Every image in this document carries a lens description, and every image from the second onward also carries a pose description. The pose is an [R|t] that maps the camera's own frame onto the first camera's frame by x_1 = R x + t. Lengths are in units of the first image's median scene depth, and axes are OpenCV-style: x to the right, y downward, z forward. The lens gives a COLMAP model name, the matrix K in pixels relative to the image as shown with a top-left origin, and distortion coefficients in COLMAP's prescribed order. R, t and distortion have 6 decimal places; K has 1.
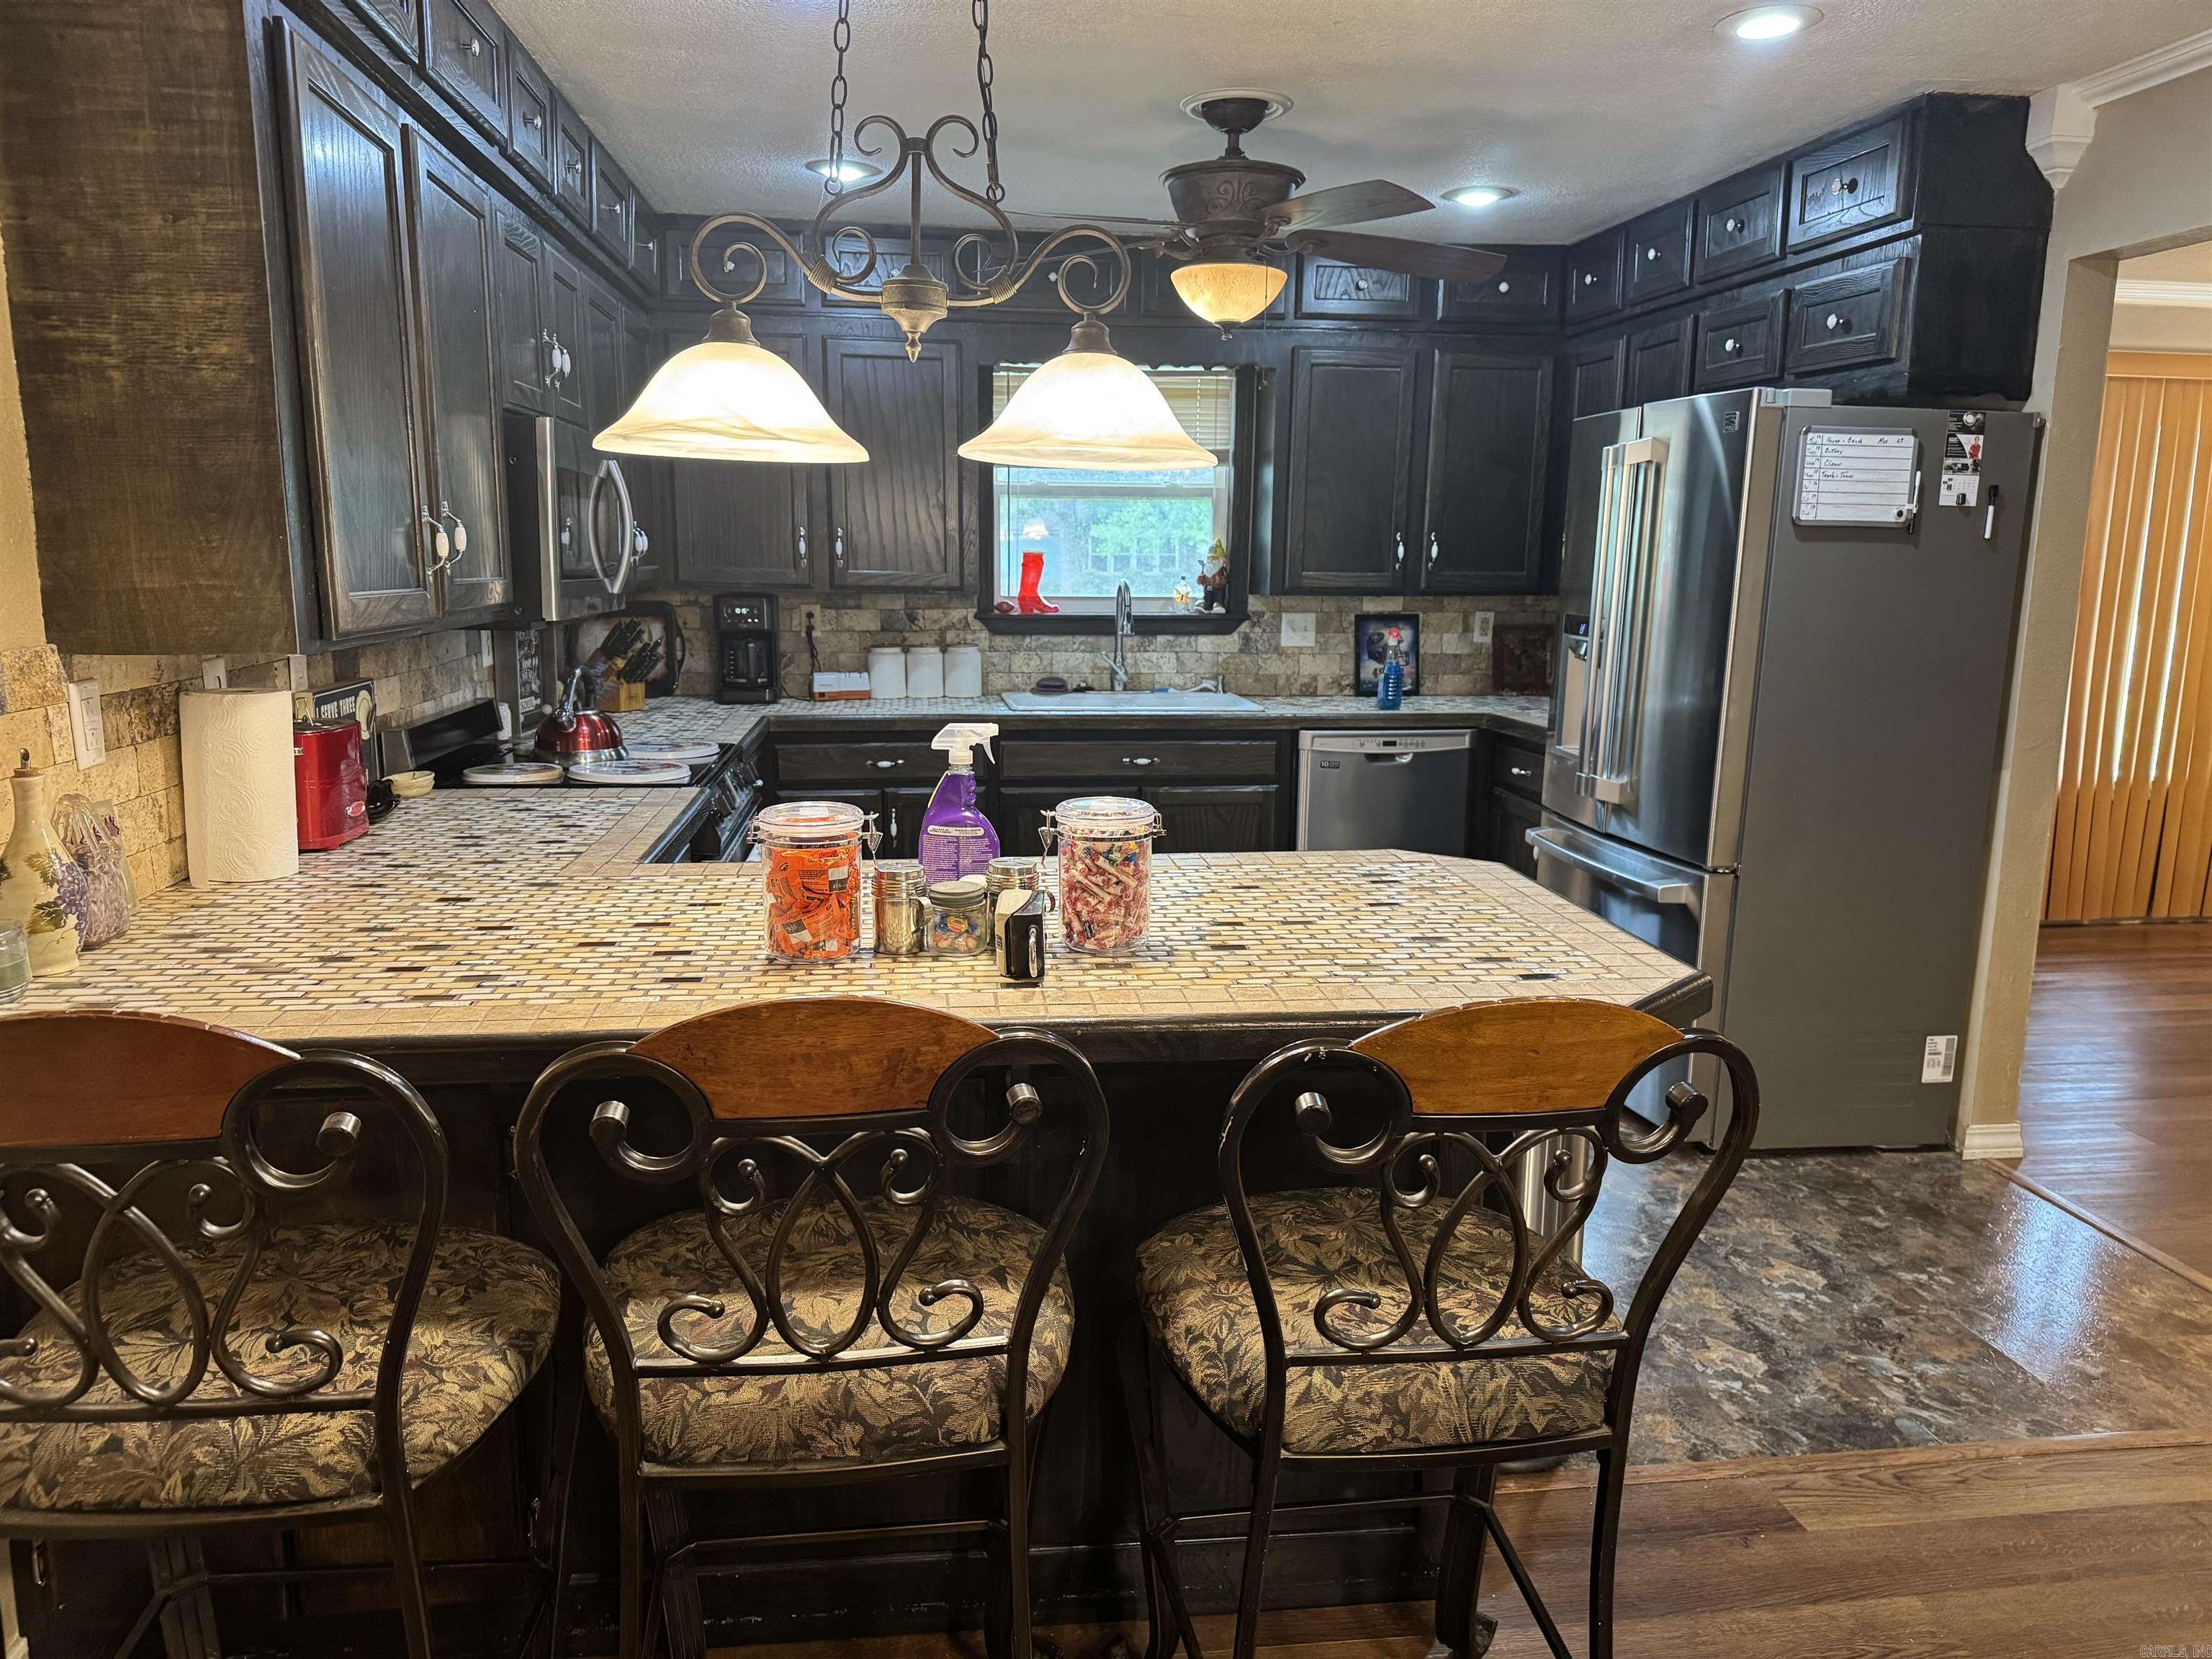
lens RADIAL K [[1549.2, 0, 1079.5], [0, 1549.2, 836.8], [0, 0, 1]] dist [0.064000, -0.070302]
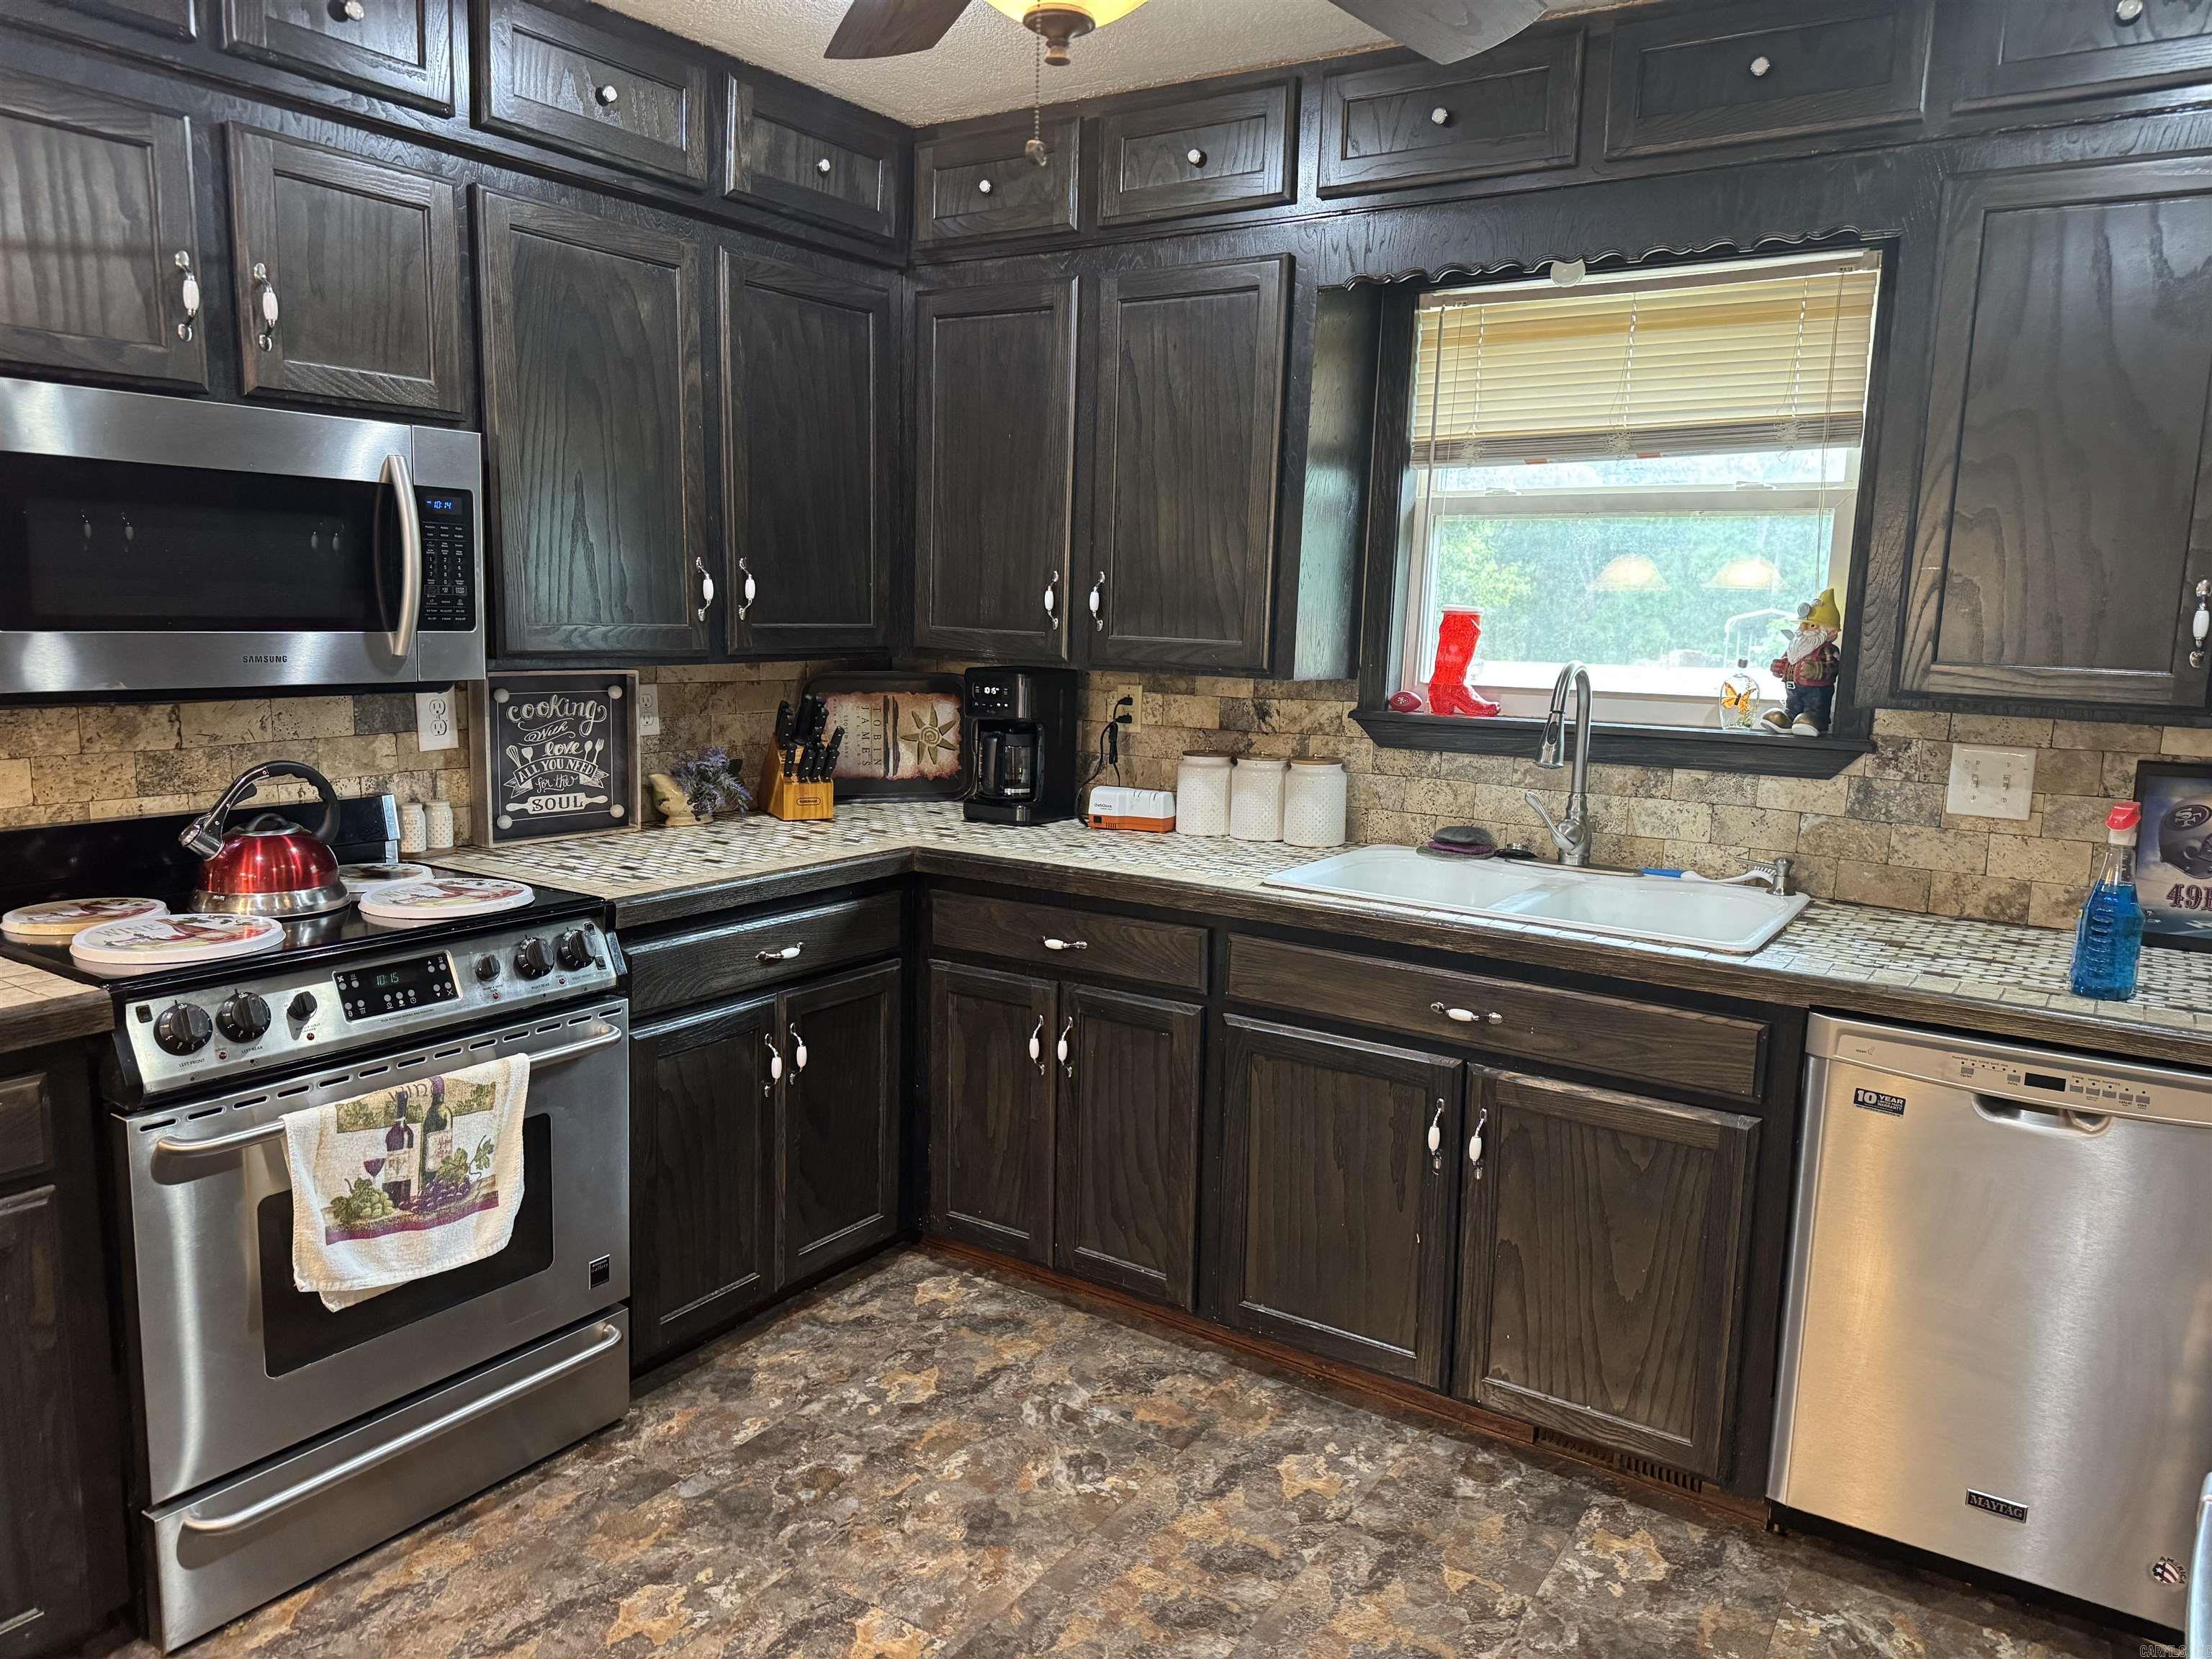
lens RADIAL K [[1549.2, 0, 1067.4], [0, 1549.2, 836.6], [0, 0, 1]] dist [0.064000, -0.070302]
pose [[0.773212, 0.107771, -0.624923, 0.280275], [-0.133765, 0.990998, 0.005396, -0.101798], [0.619879, 0.079420, 0.780668, 0.563318]]
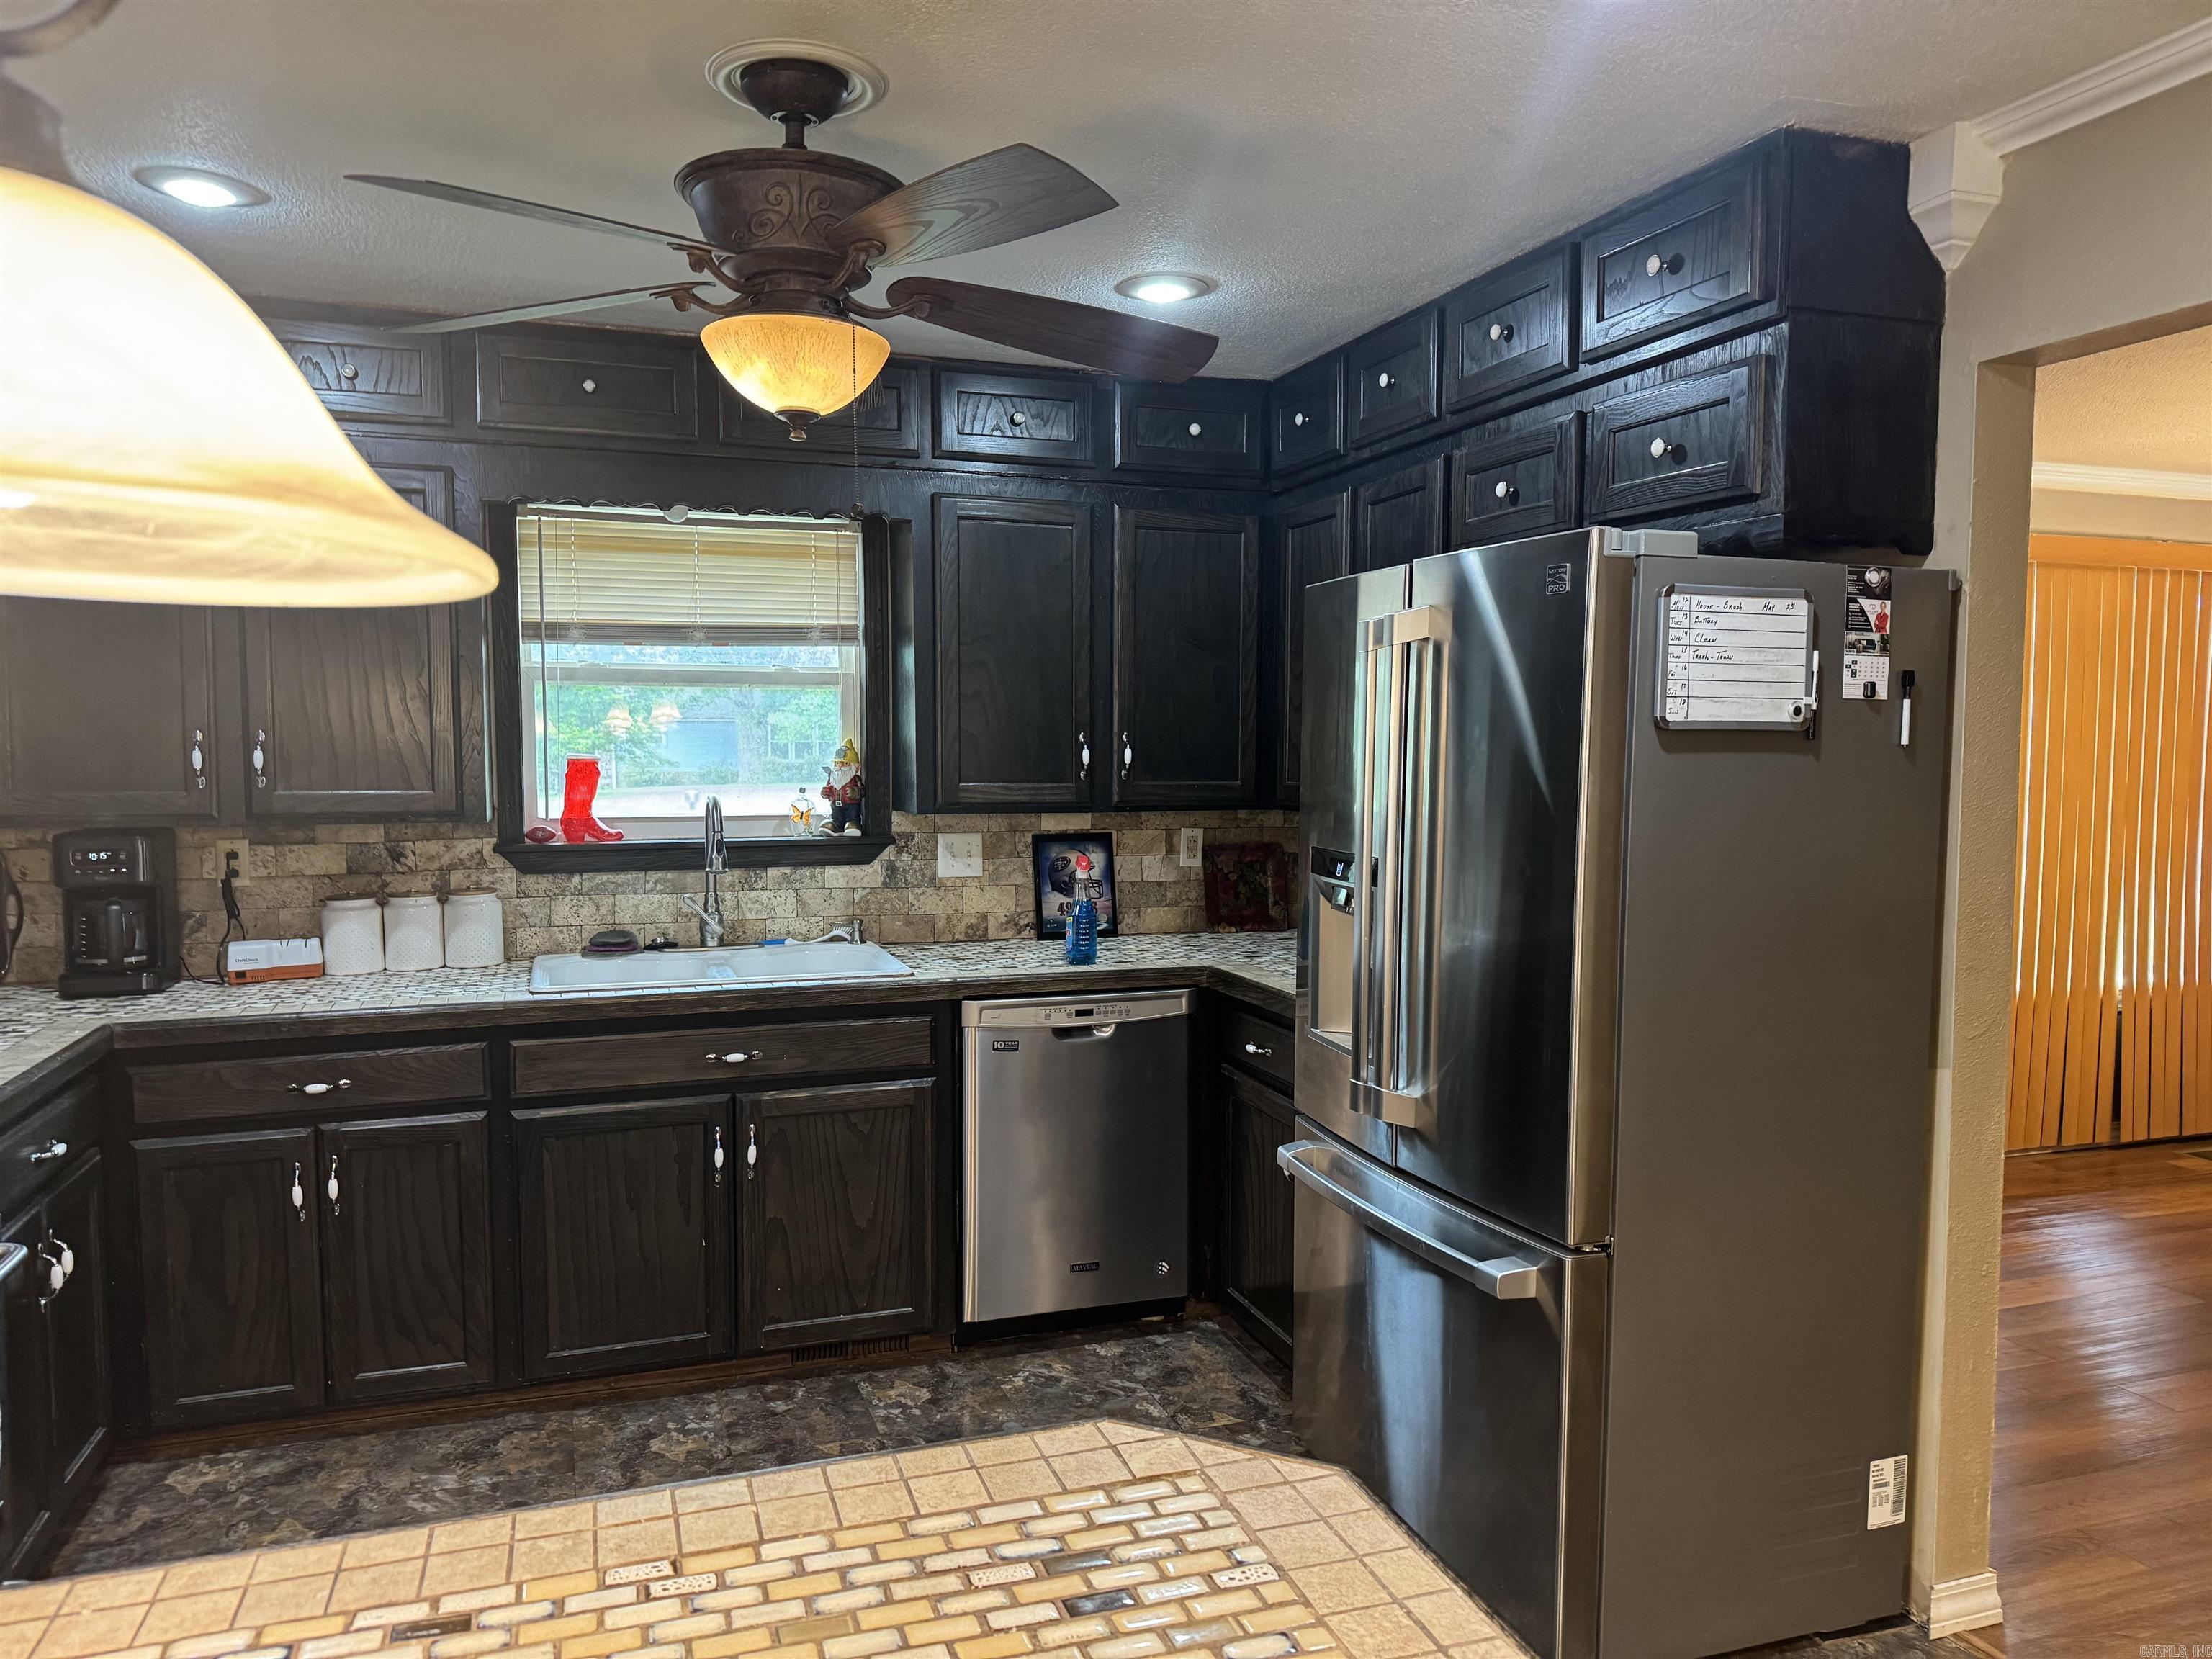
lens RADIAL K [[1549.2, 0, 1146.2], [0, 1549.2, 813.2], [0, 0, 1]] dist [0.064000, -0.070302]
pose [[0.971015, -0.019128, 0.238254, 0.060890], [0.050881, 0.990488, -0.127846, -0.064305], [-0.233542, 0.136263, 0.962752, 0.300207]]
